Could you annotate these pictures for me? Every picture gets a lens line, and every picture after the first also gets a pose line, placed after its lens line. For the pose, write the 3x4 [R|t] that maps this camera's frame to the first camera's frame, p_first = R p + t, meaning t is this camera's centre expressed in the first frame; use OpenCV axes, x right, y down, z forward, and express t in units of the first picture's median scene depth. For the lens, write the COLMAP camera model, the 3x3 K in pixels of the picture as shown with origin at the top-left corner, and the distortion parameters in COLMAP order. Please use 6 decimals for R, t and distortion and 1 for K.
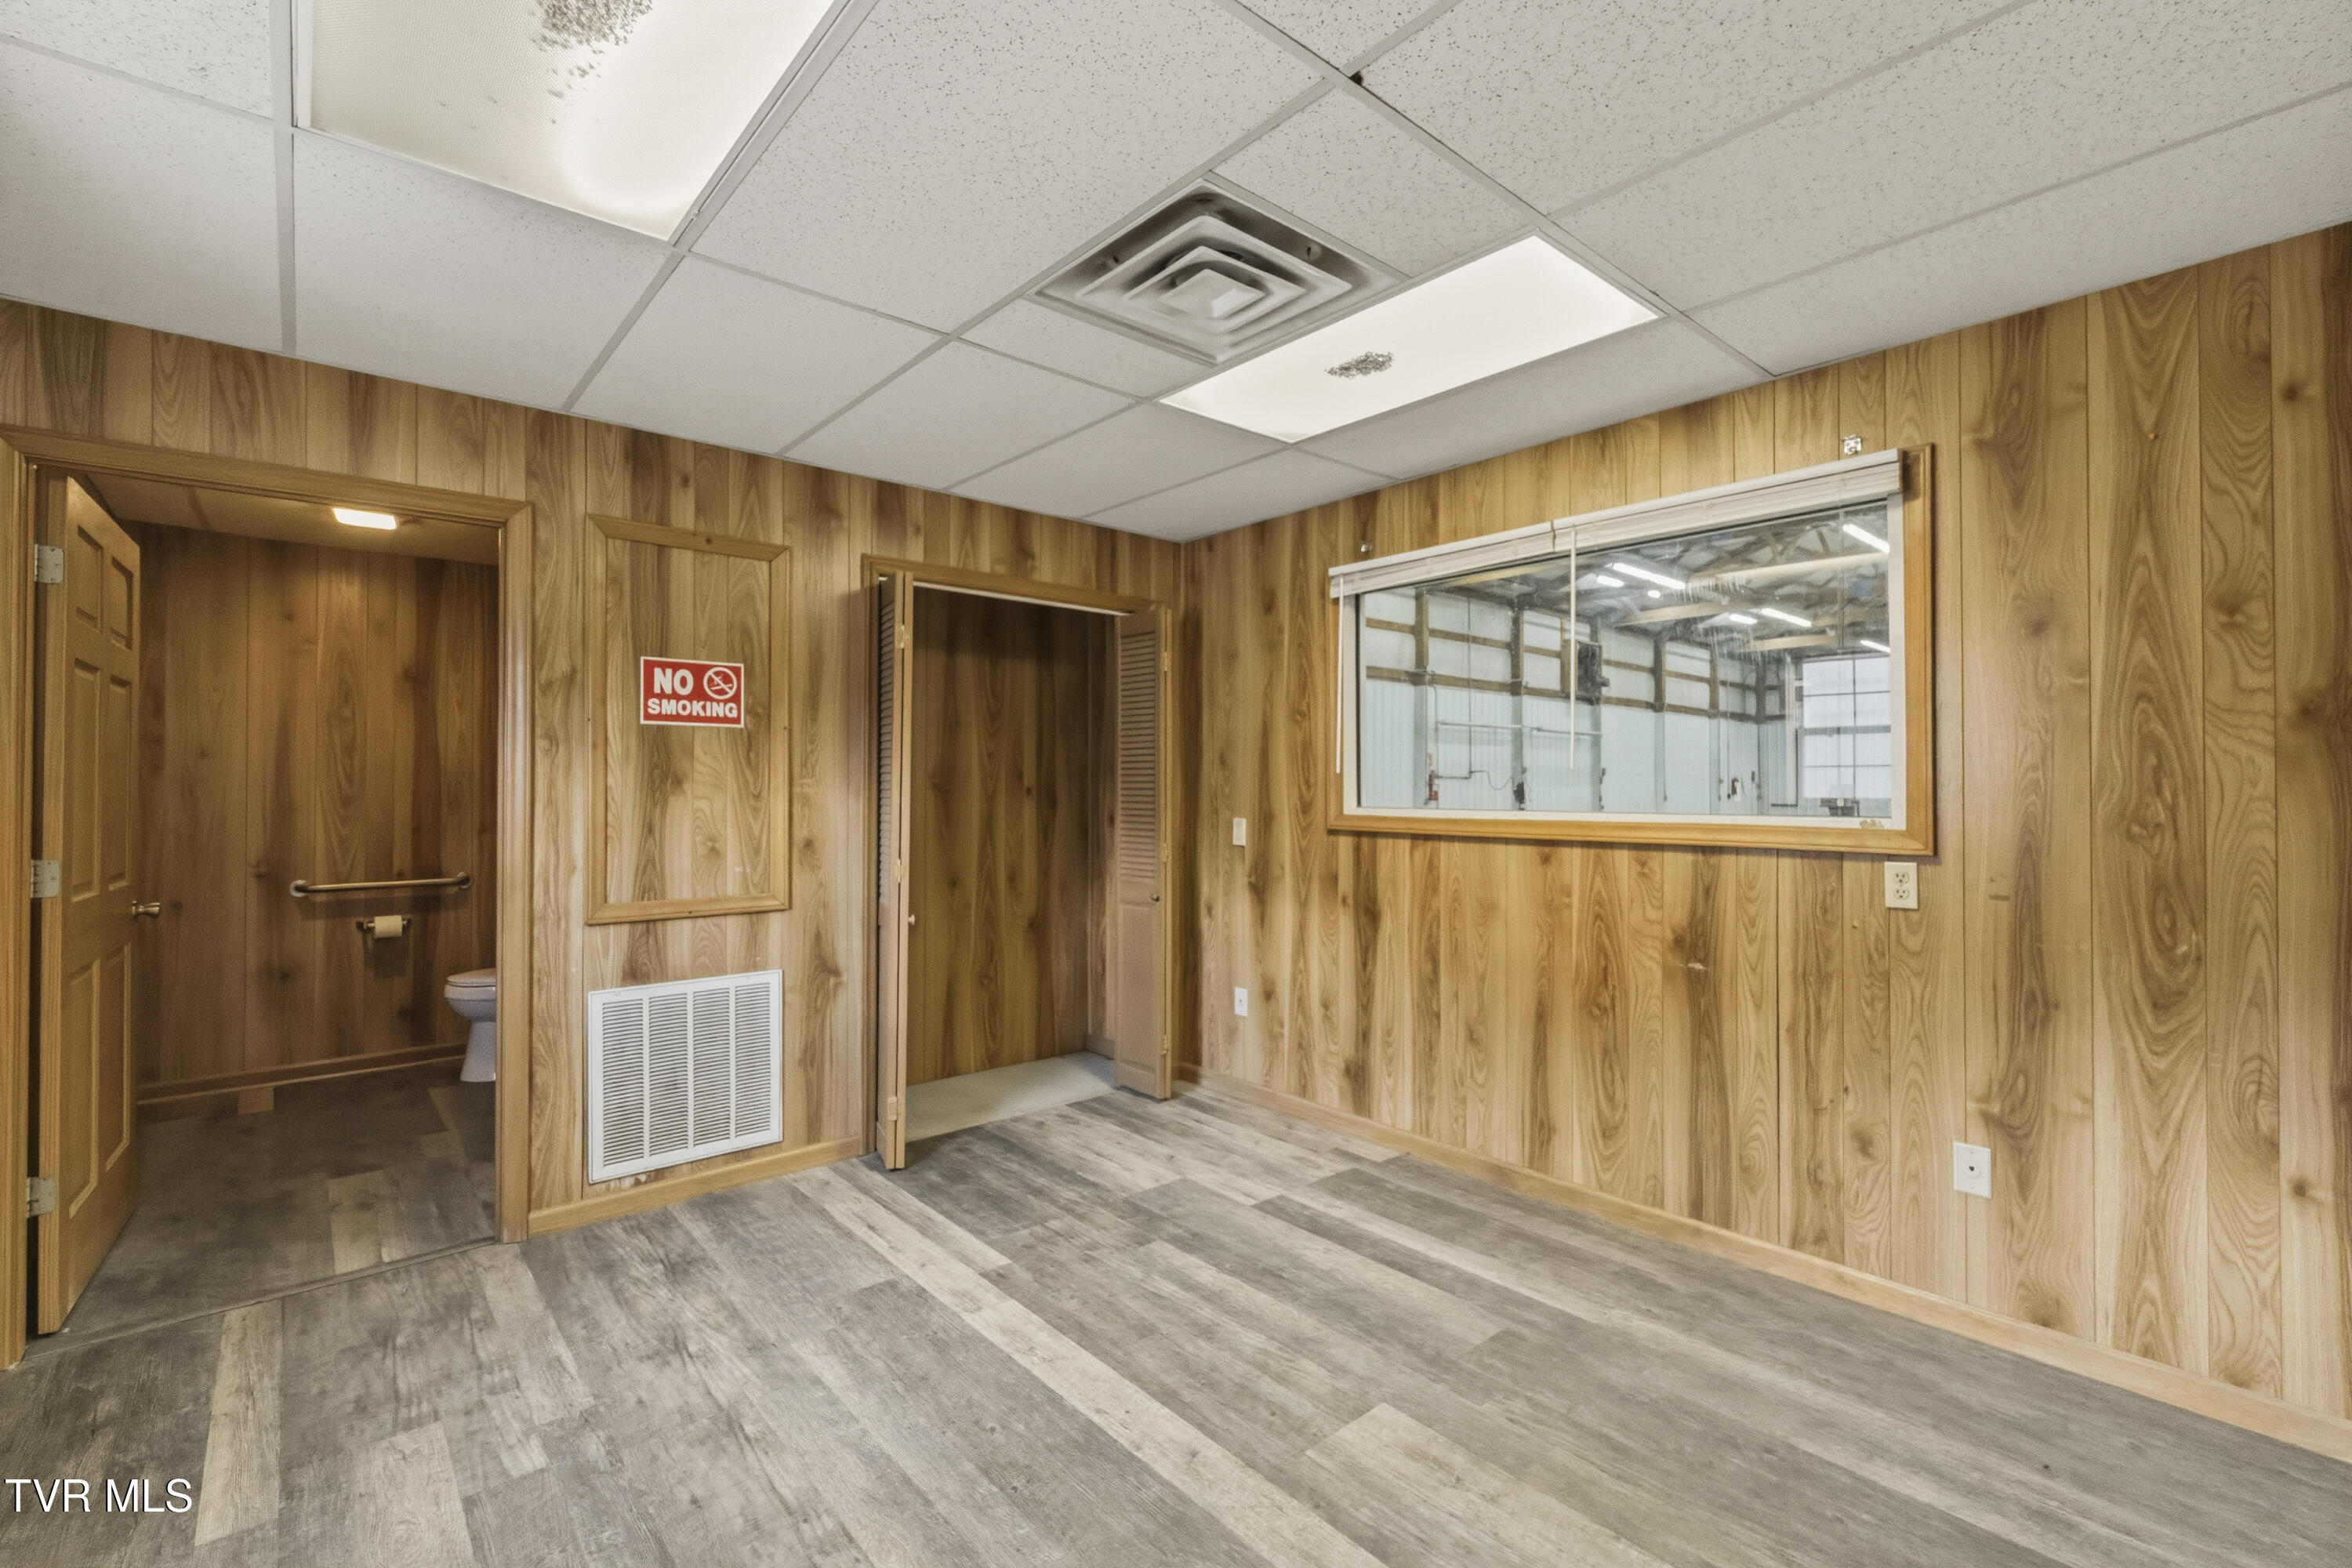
lens RADIAL K [[1021.5, 0, 1185.8], [0, 1021.5, 780.0], [0, 0, 1]] dist [-0.004808, 0.001632]
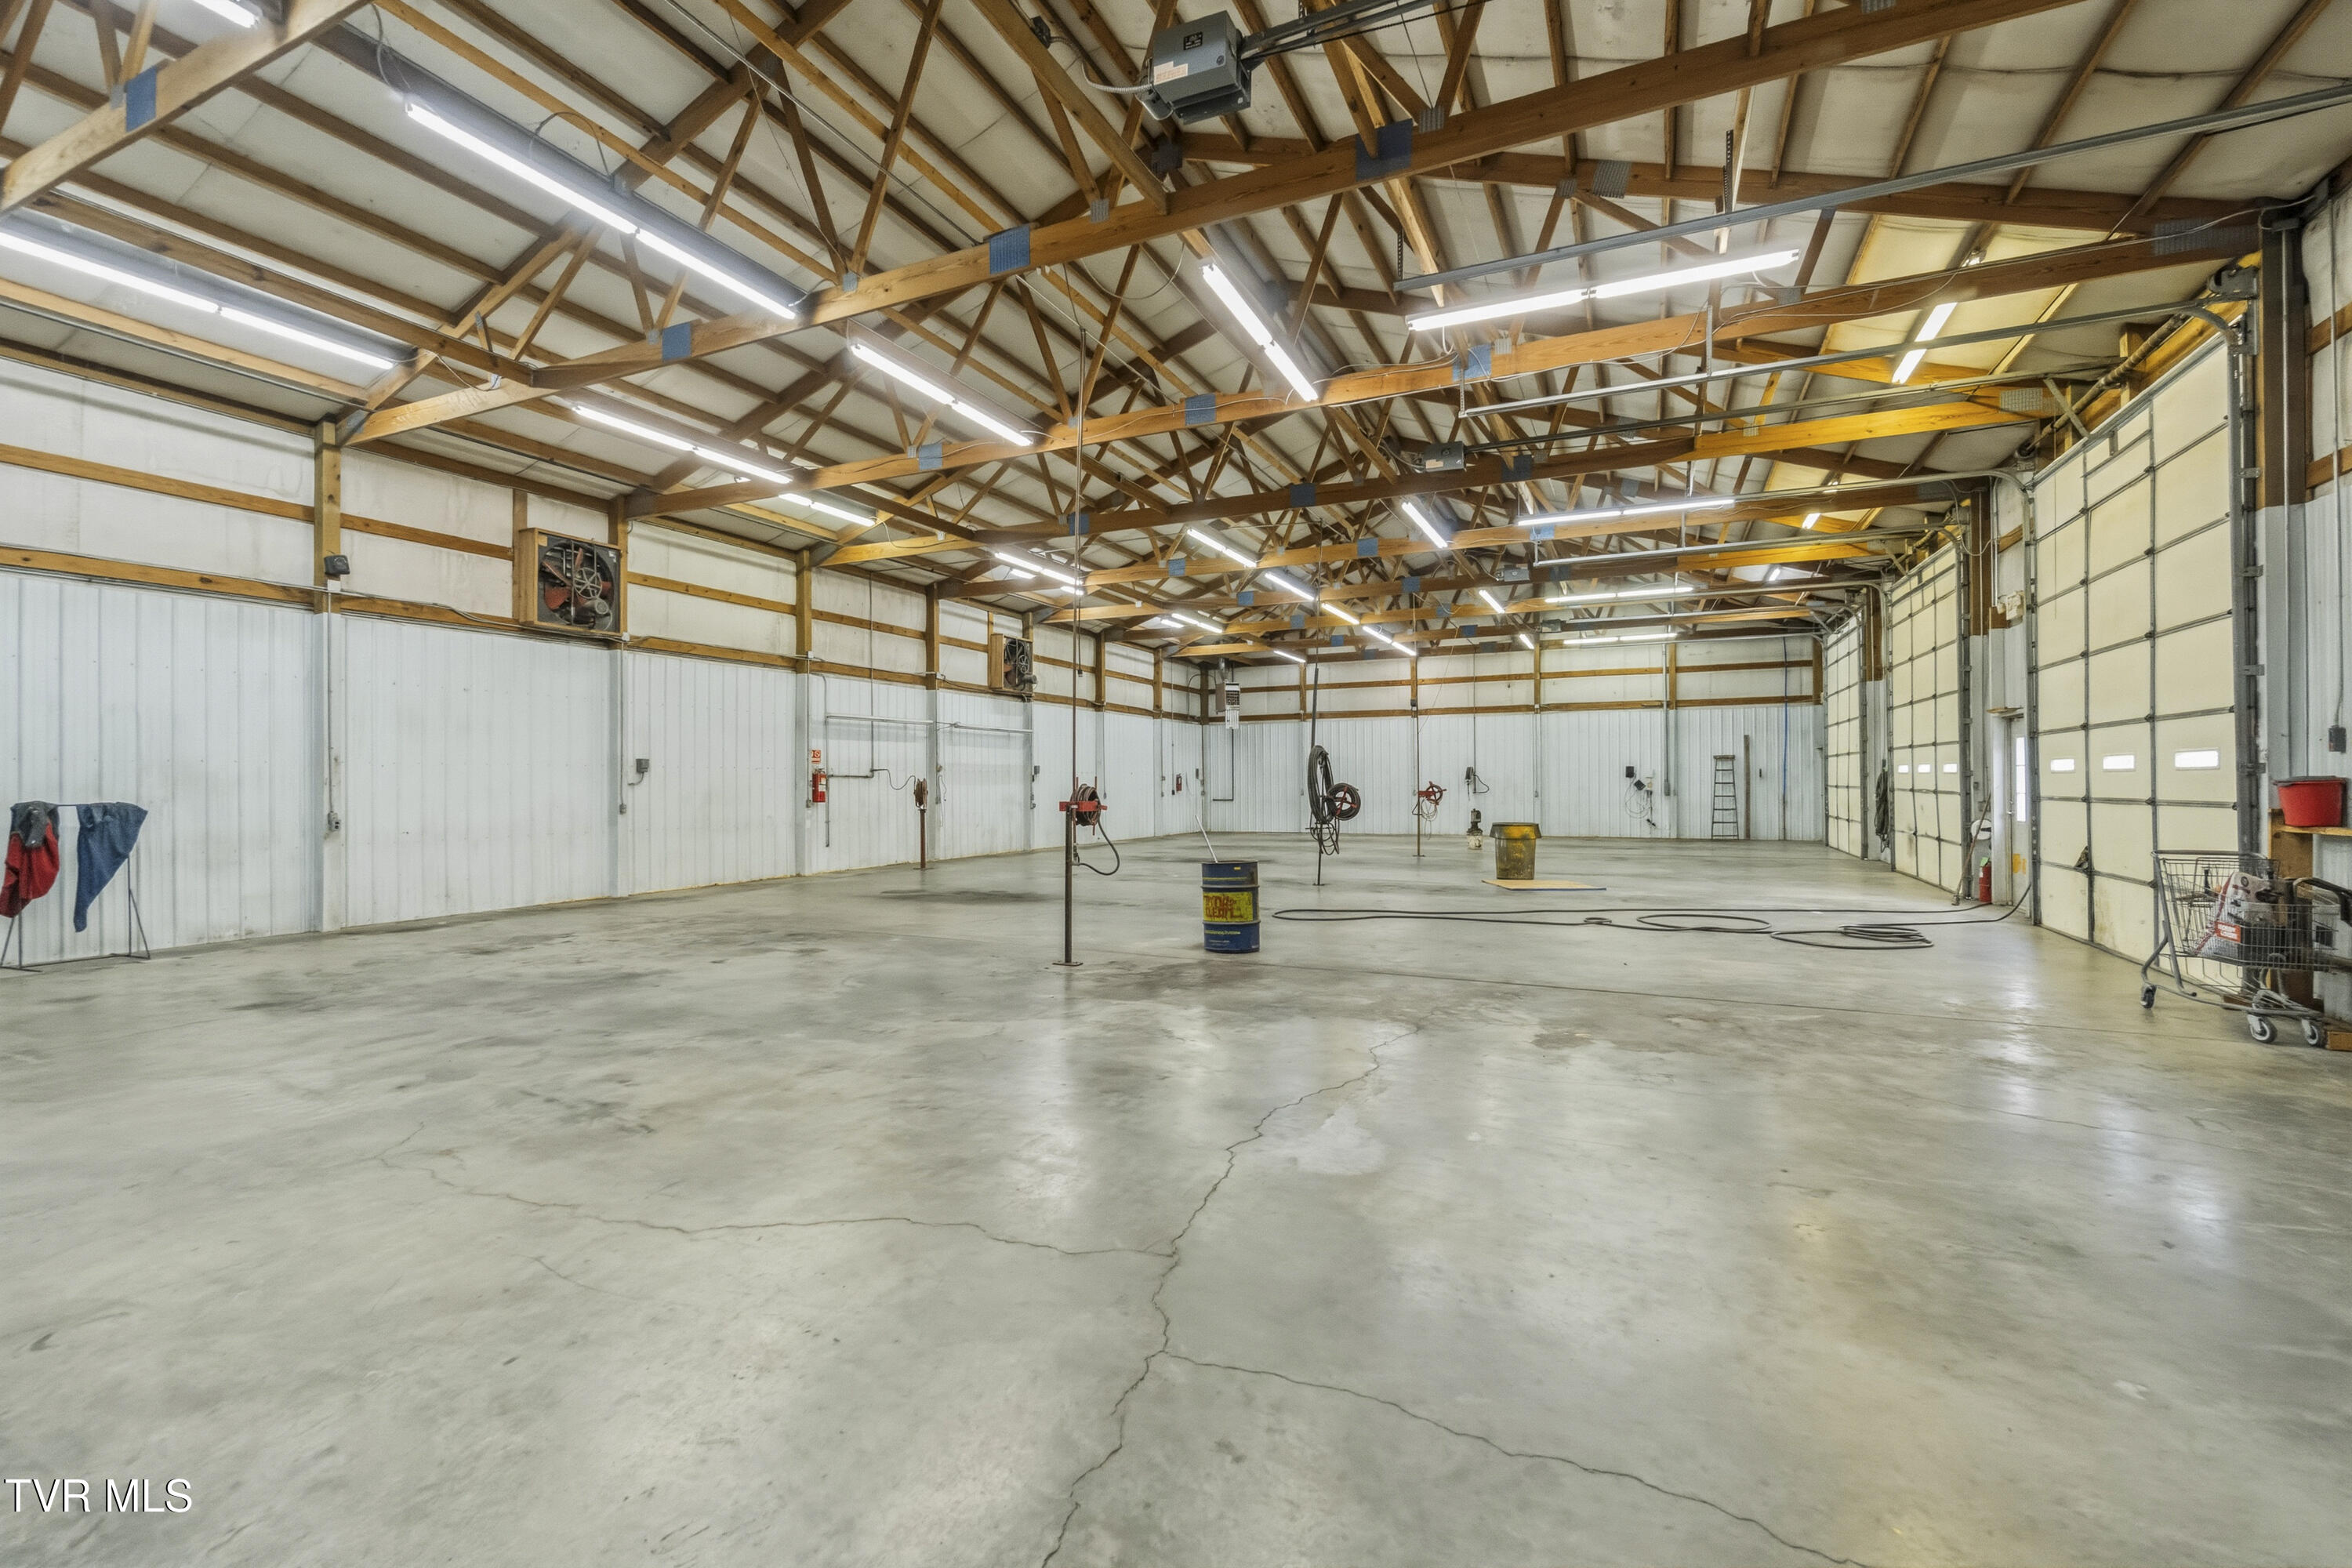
lens RADIAL K [[1021.5, 0, 1169.9], [0, 1021.5, 777.2], [0, 0, 1]] dist [-0.004808, 0.001632]
pose [[0.918551, -0.001050, 0.395302, 0.985865], [0.000508, 0.999999, 0.001475, -0.016832], [-0.395303, -0.001154, 0.918550, 0.306331]]
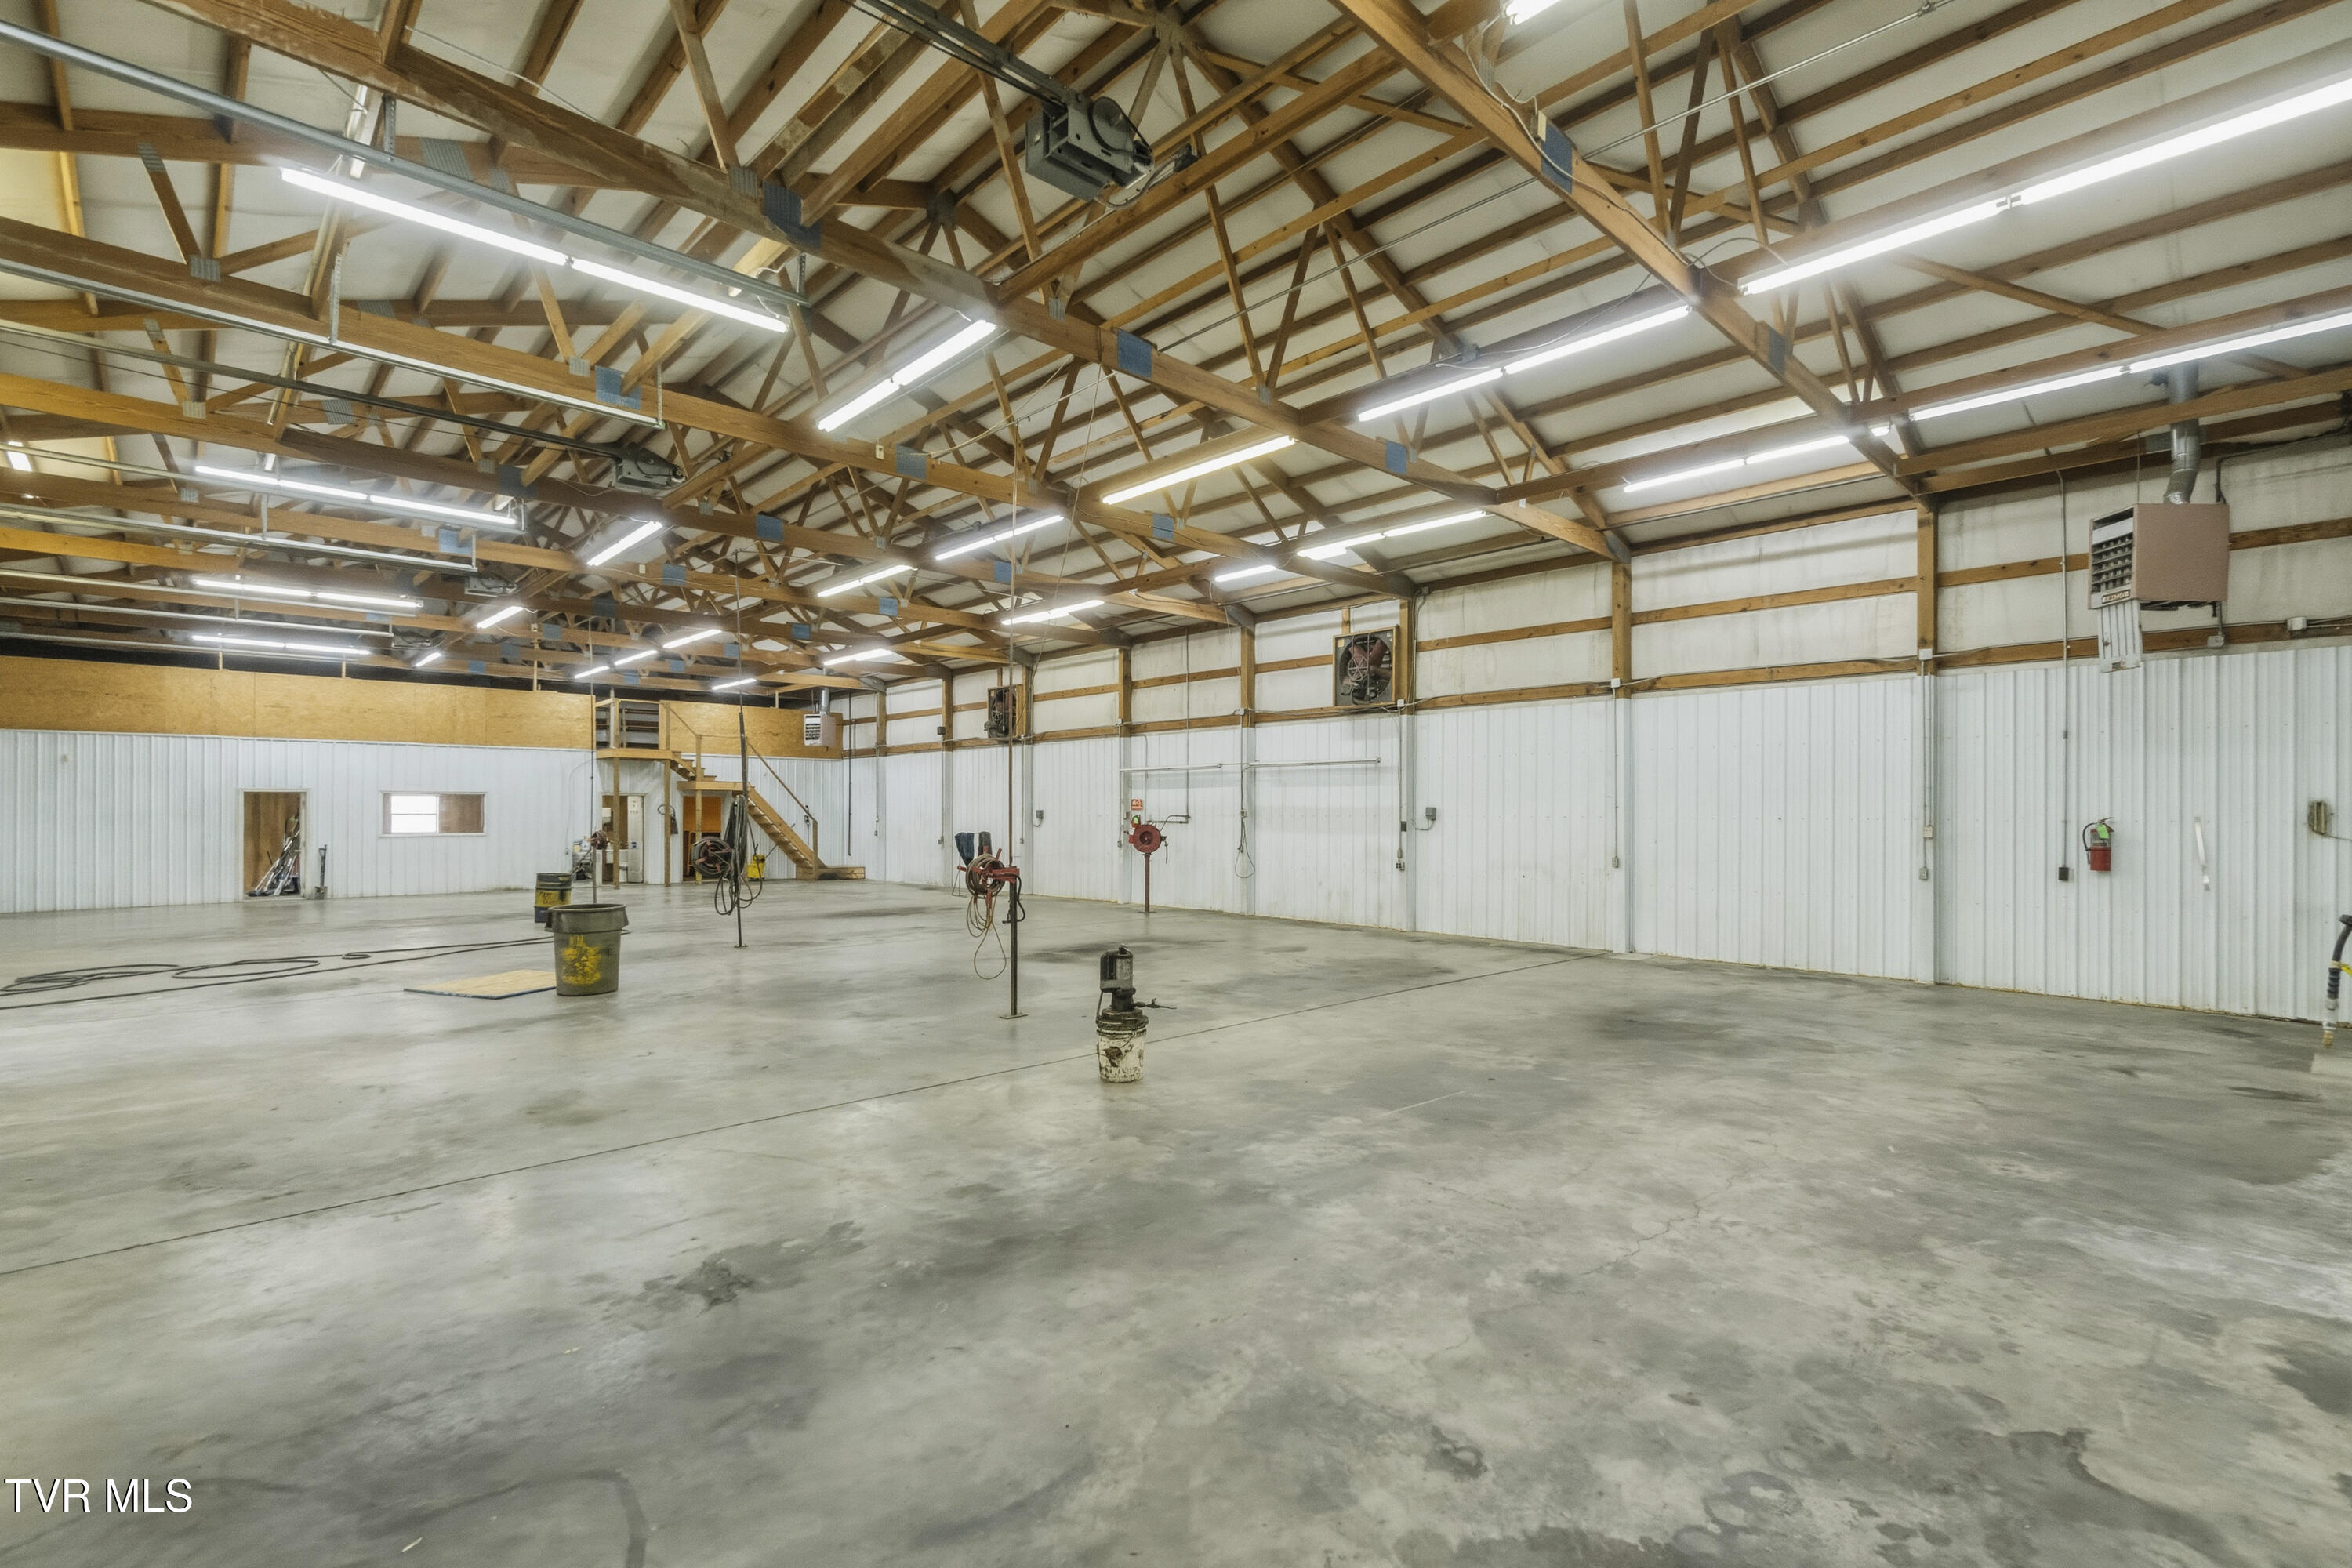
lens RADIAL K [[1021.5, 0, 1227.0], [0, 1021.5, 814.2], [0, 0, 1]] dist [-0.004808, 0.001632]
pose [[0.071523, 0.004412, -0.997429, 7.563746], [0.007073, 0.999963, 0.004930, -0.086136], [0.997414, -0.007407, 0.071489, 5.895443]]
